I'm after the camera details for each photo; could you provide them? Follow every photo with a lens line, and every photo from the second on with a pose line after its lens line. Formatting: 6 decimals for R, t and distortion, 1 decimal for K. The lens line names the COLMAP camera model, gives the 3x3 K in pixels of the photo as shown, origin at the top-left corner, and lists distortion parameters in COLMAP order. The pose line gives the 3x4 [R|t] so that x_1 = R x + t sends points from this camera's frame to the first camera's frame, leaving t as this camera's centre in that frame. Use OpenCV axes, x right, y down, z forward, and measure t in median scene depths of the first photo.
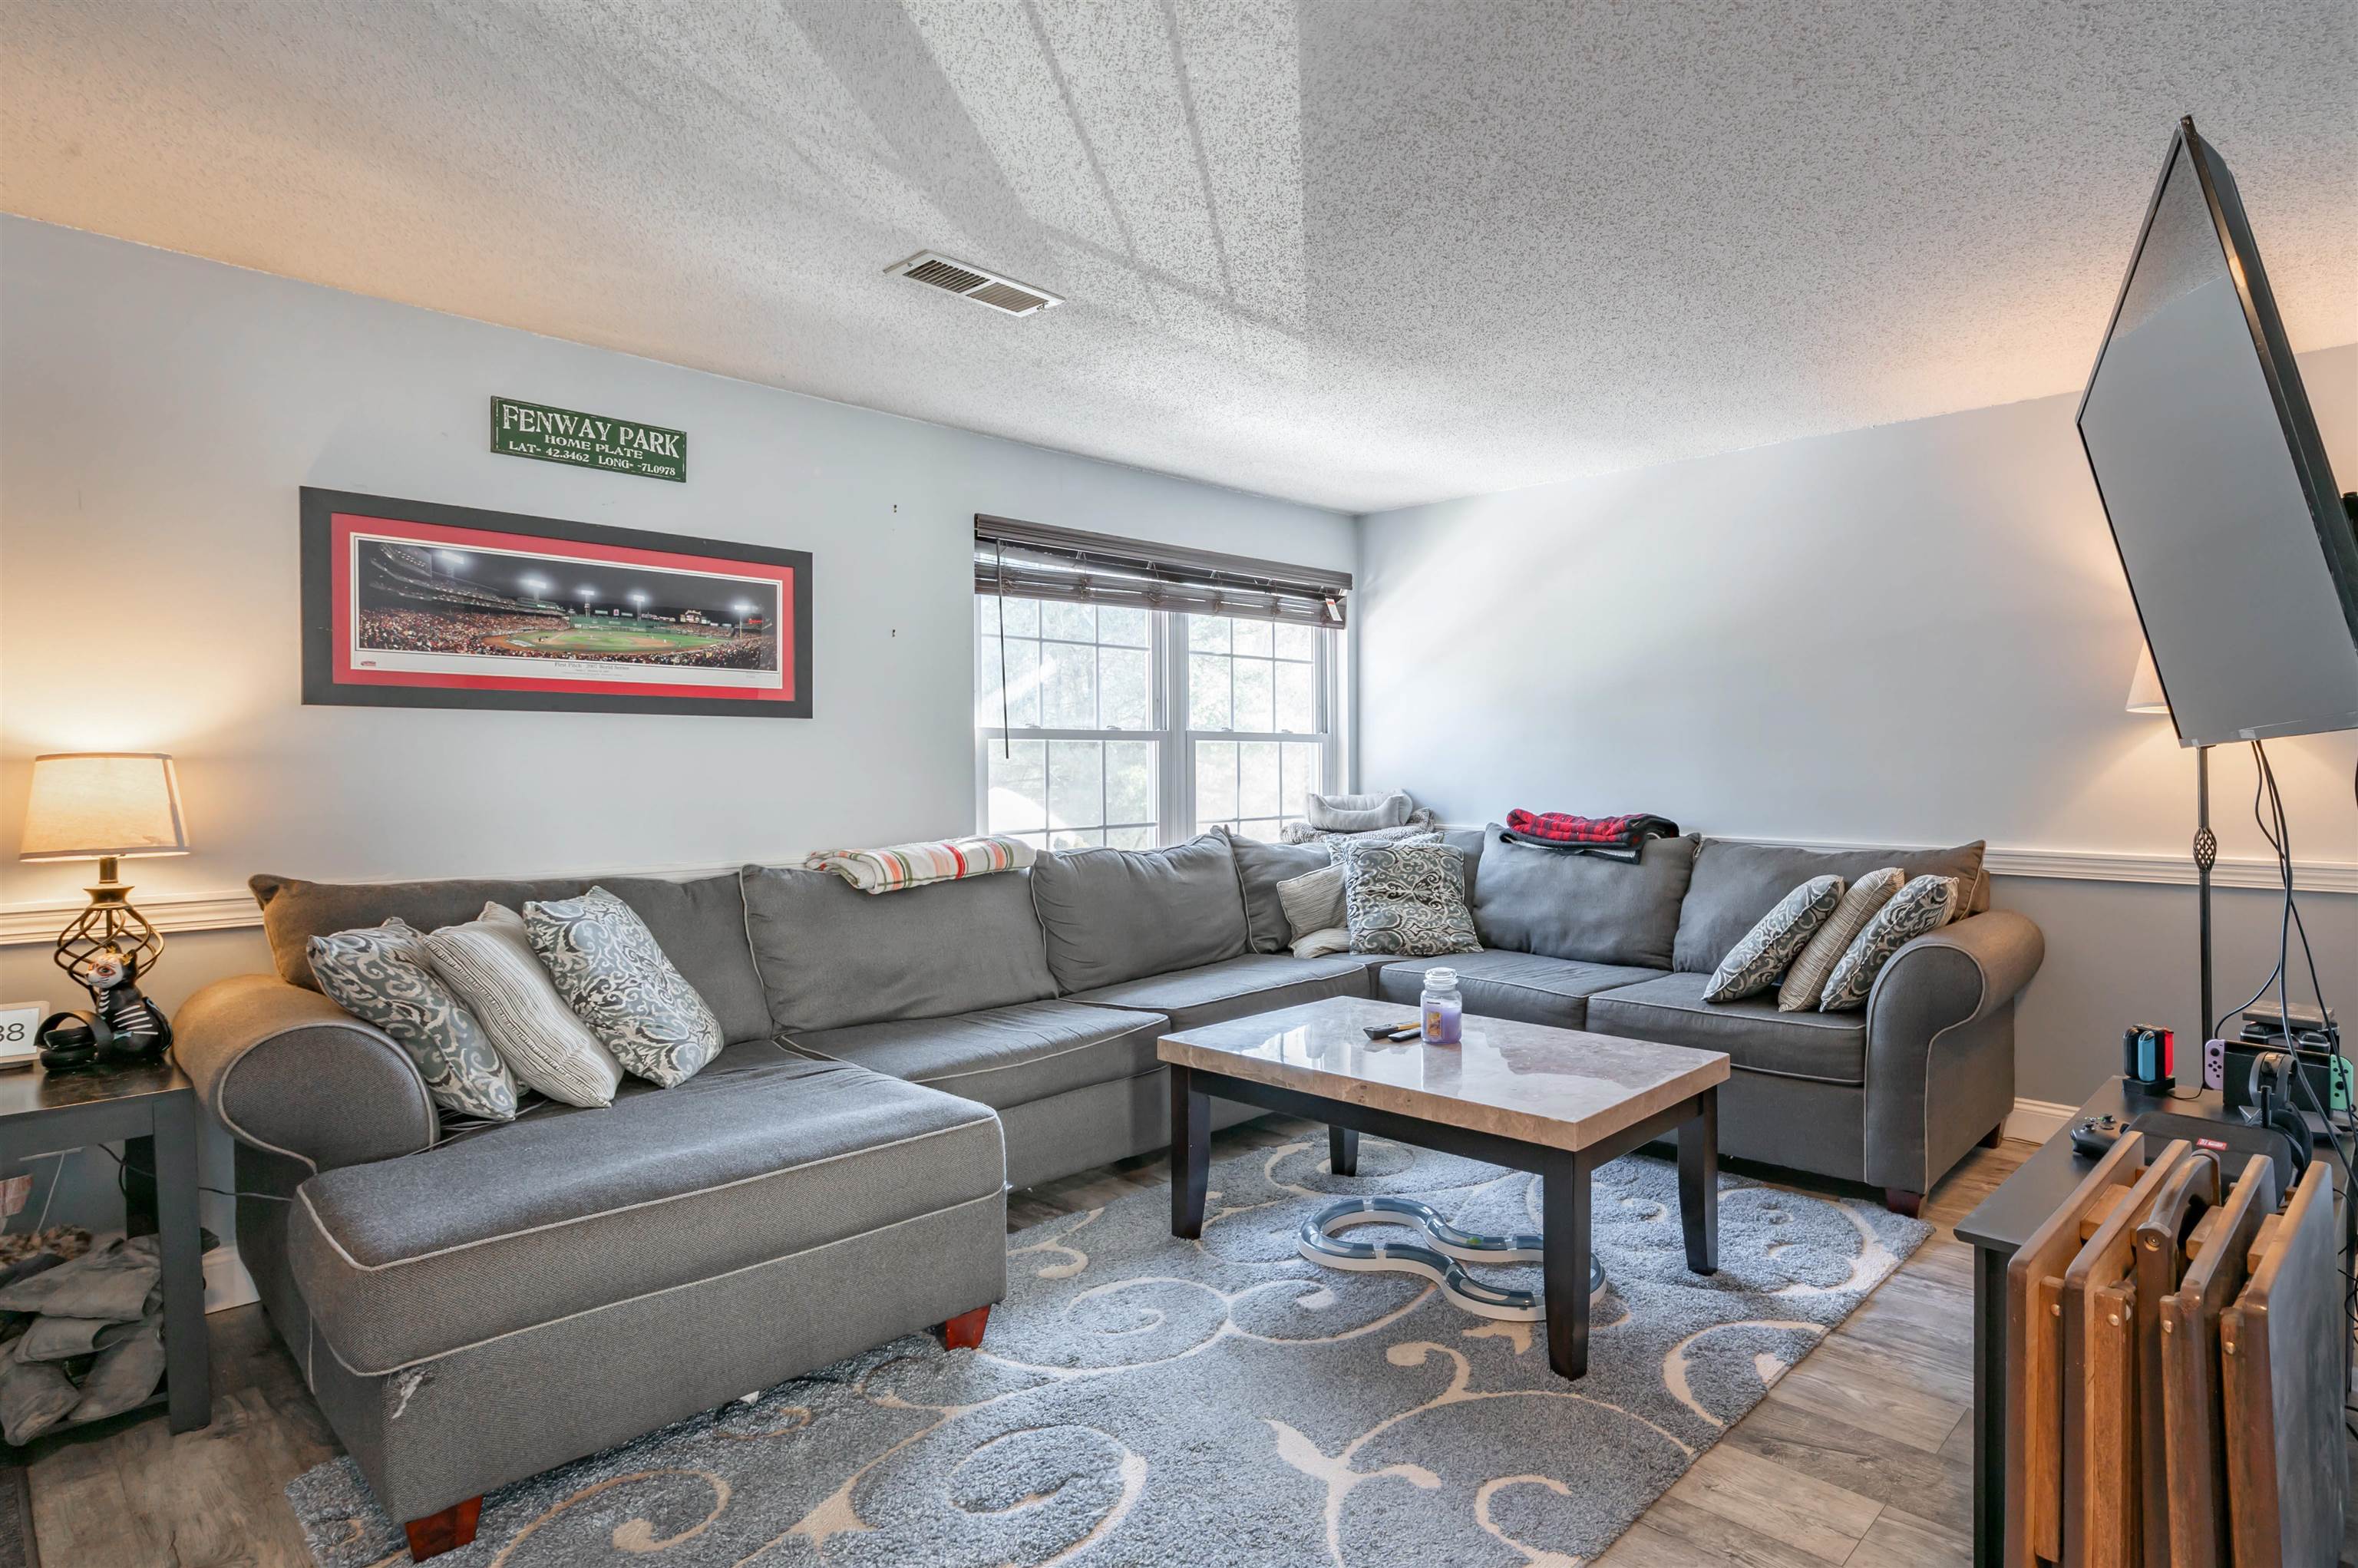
lens RADIAL K [[1199.1, 0, 1489.6], [0, 1199.1, 773.4], [0, 0, 1]] dist [-0.001939, 0.000999]
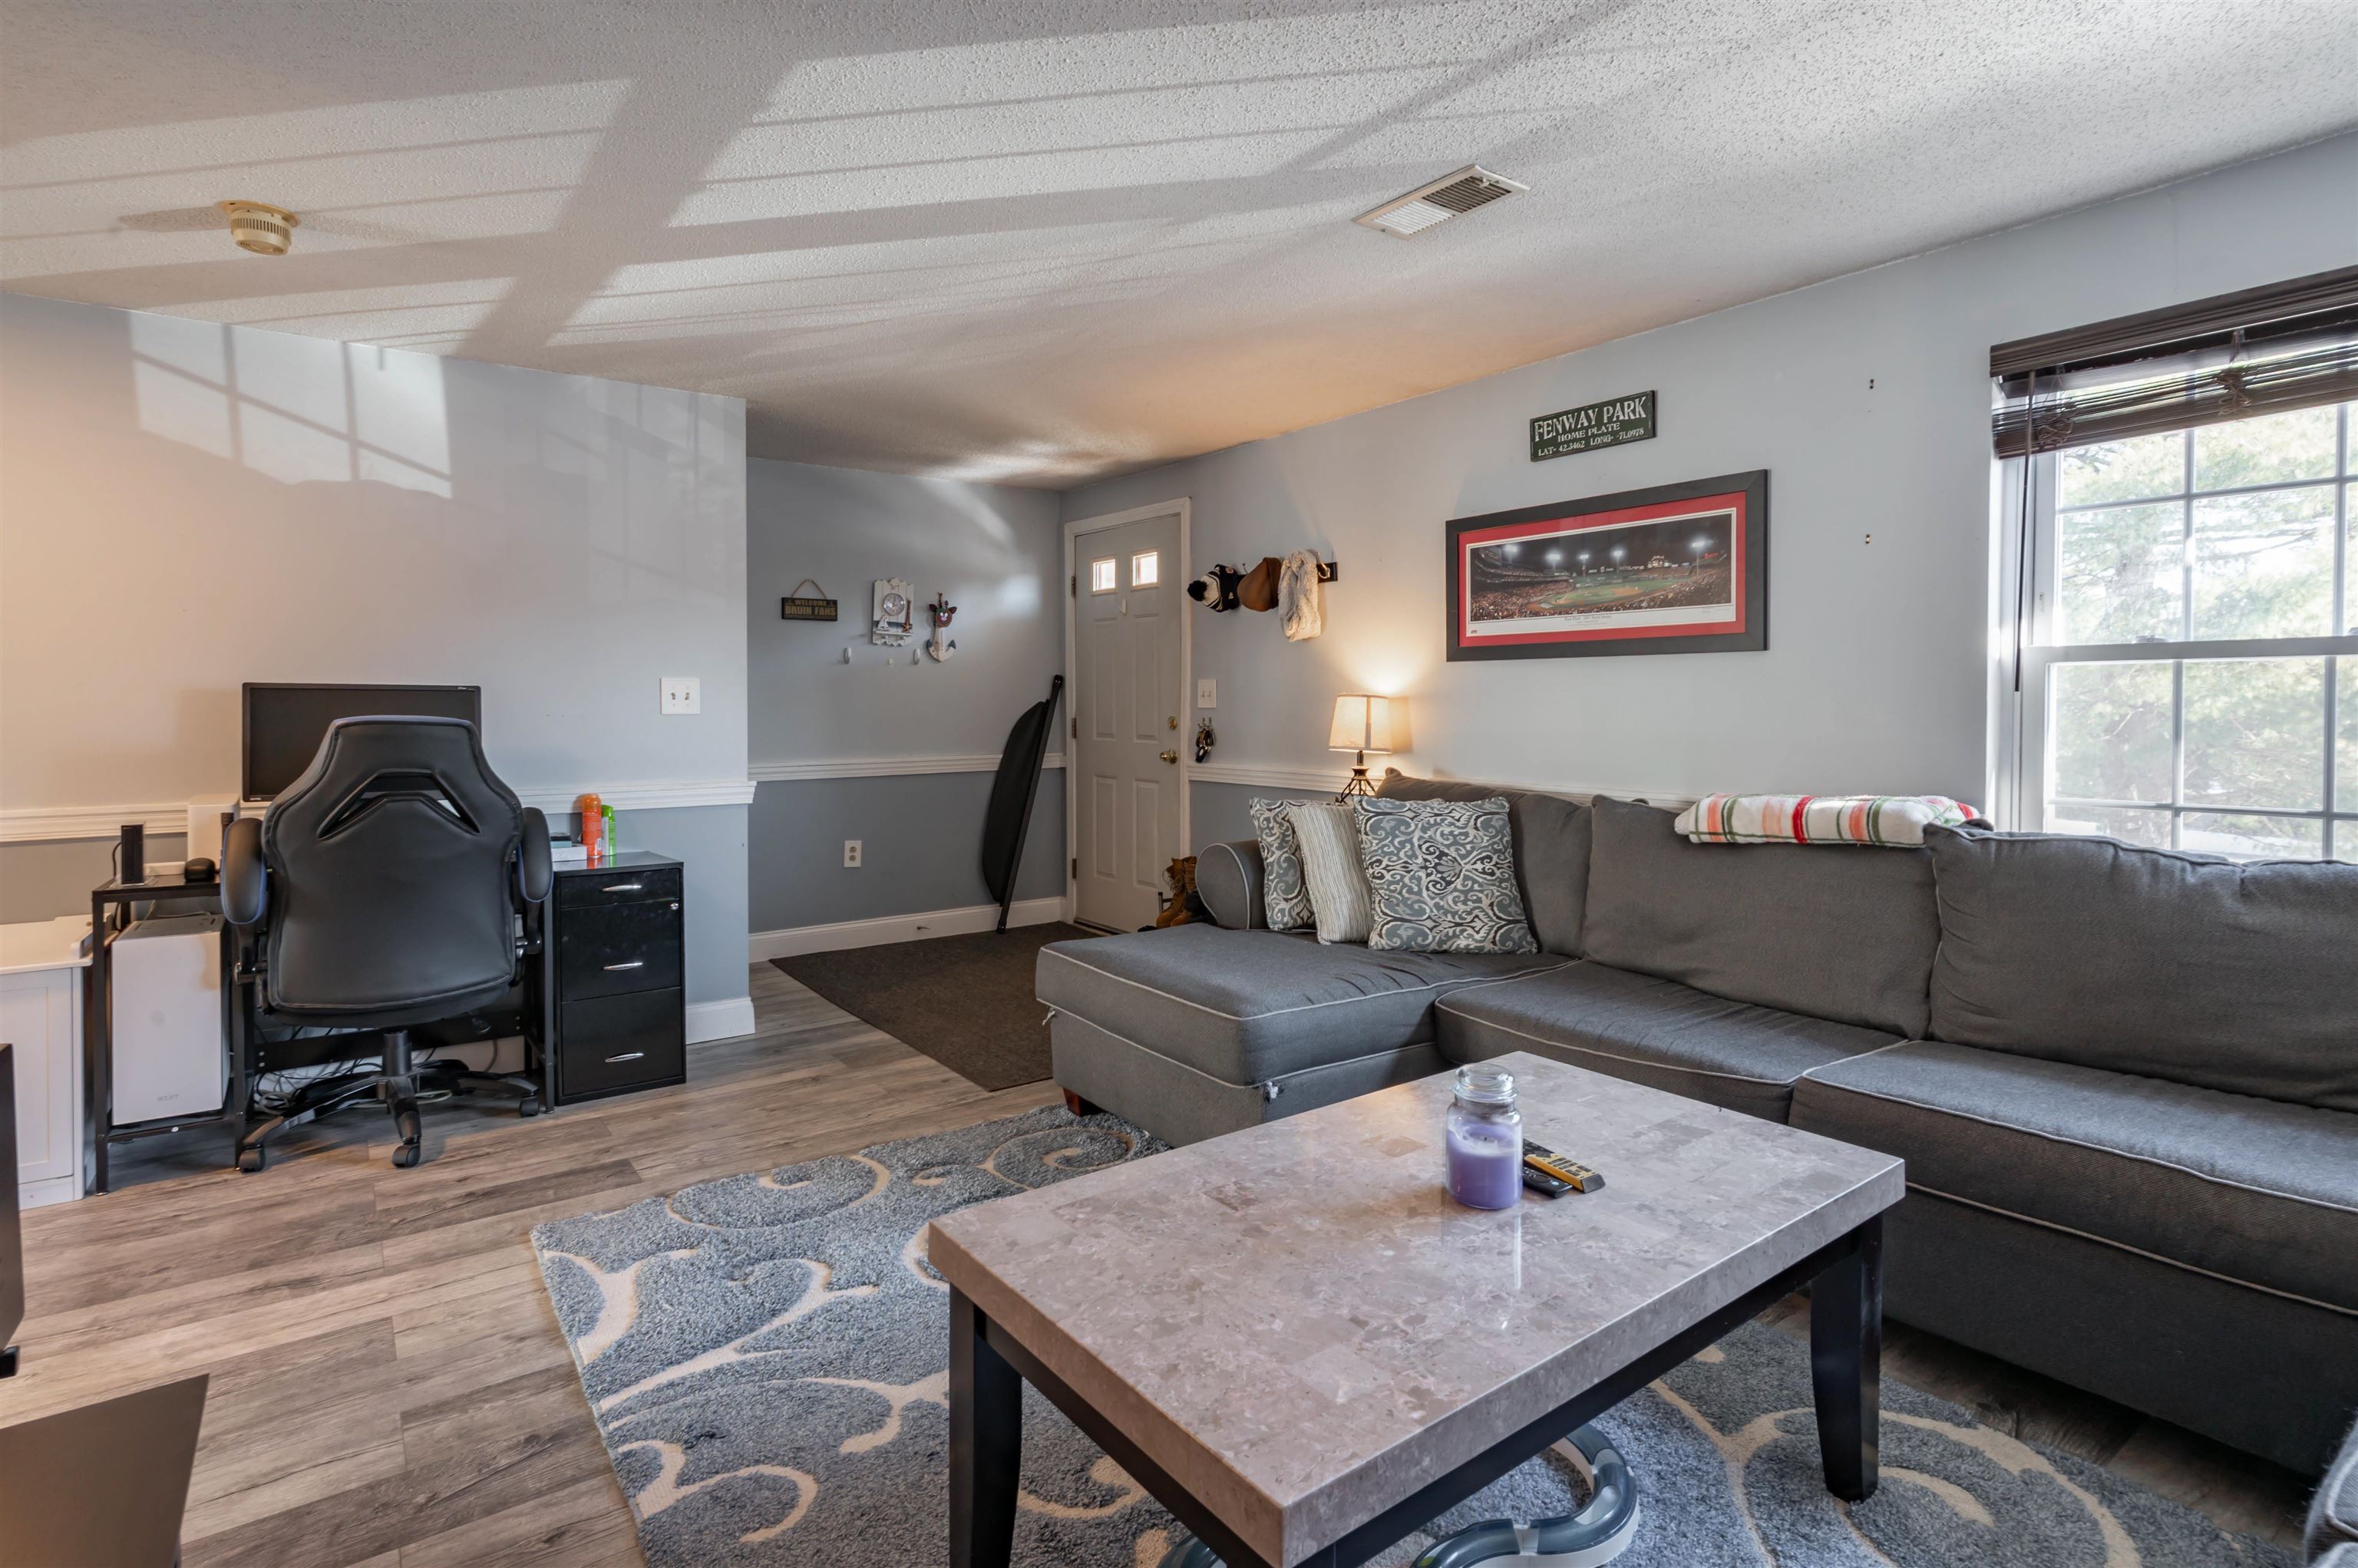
lens RADIAL K [[1151.0, 0, 1188.2], [0, 1151.0, 736.7], [0, 0, 1]] dist [-0.002964, 0.002728]
pose [[-0.269591, 0.032647, -0.962421, 0.445841], [-0.005286, 0.999360, 0.035380, -0.009181], [0.962960, 0.014625, -0.269246, 0.889587]]
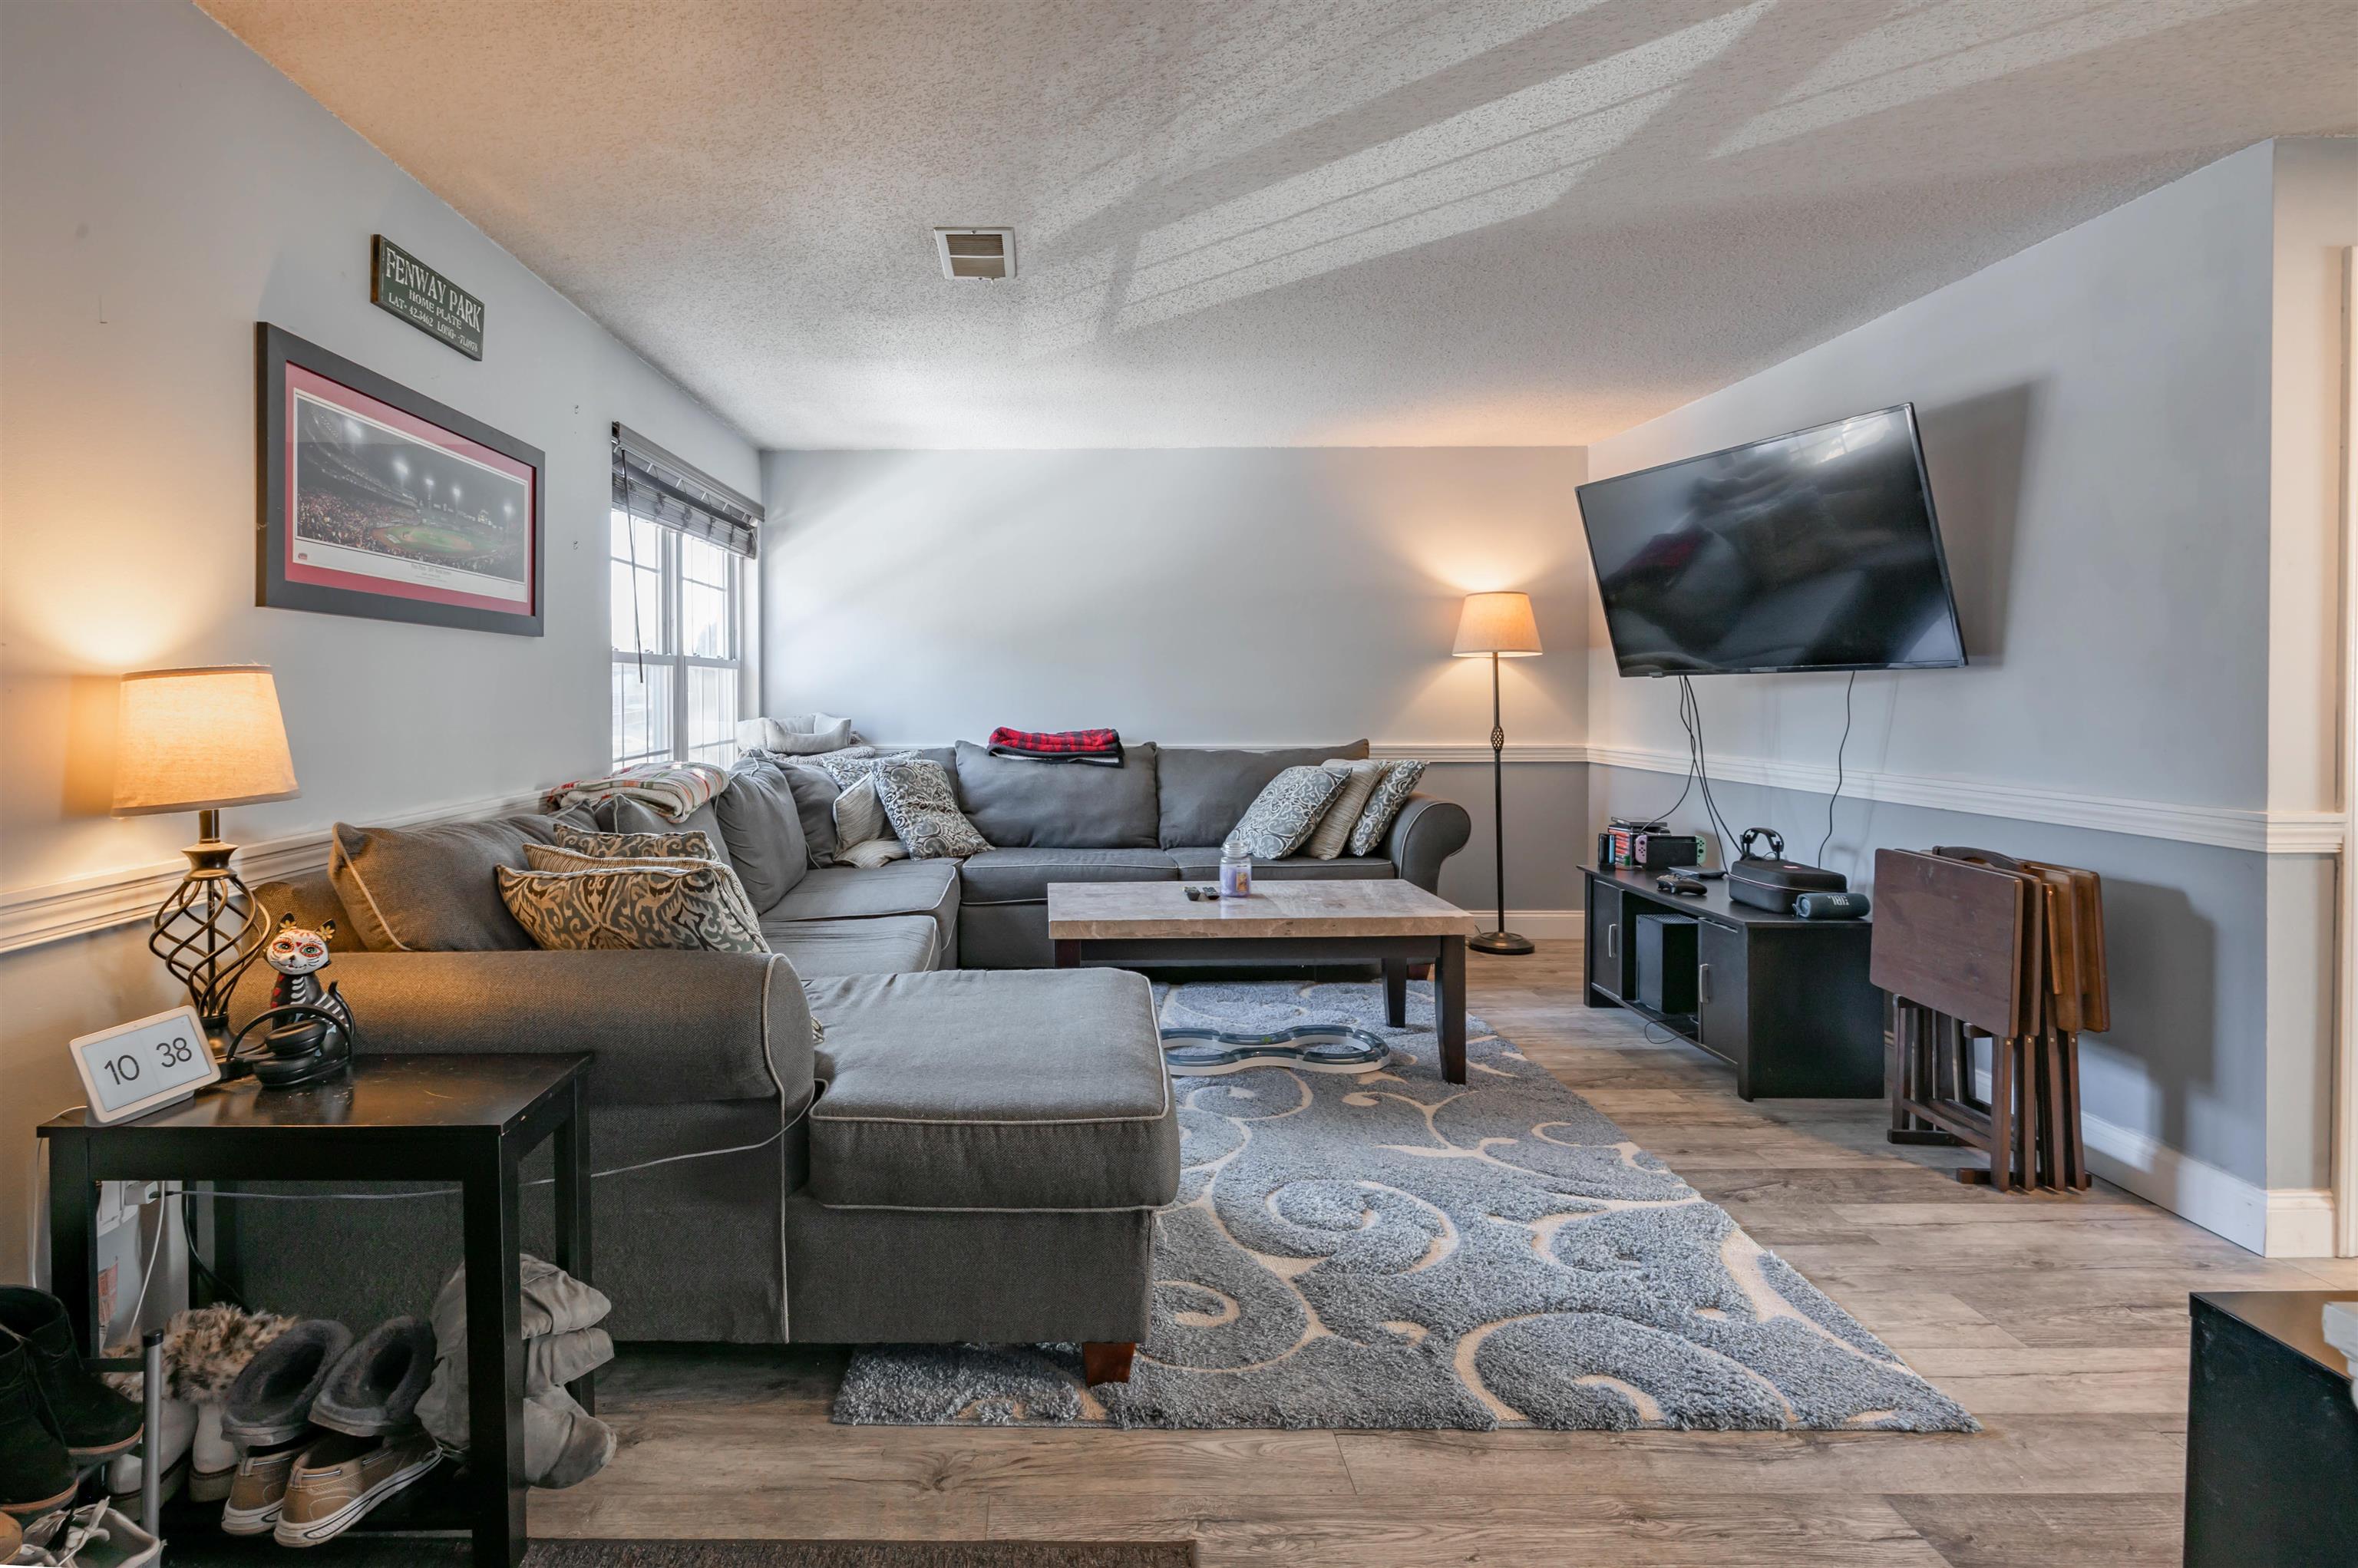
lens RADIAL K [[1151.0, 0, 1057.0], [0, 1151.0, 709.0], [0, 0, 1]] dist [-0.002964, 0.002728]
pose [[0.802881, -0.009501, 0.596063, -0.843057], [0.006268, 0.999952, 0.007496, 0.004940], [-0.596106, -0.002282, 0.802902, 0.084272]]
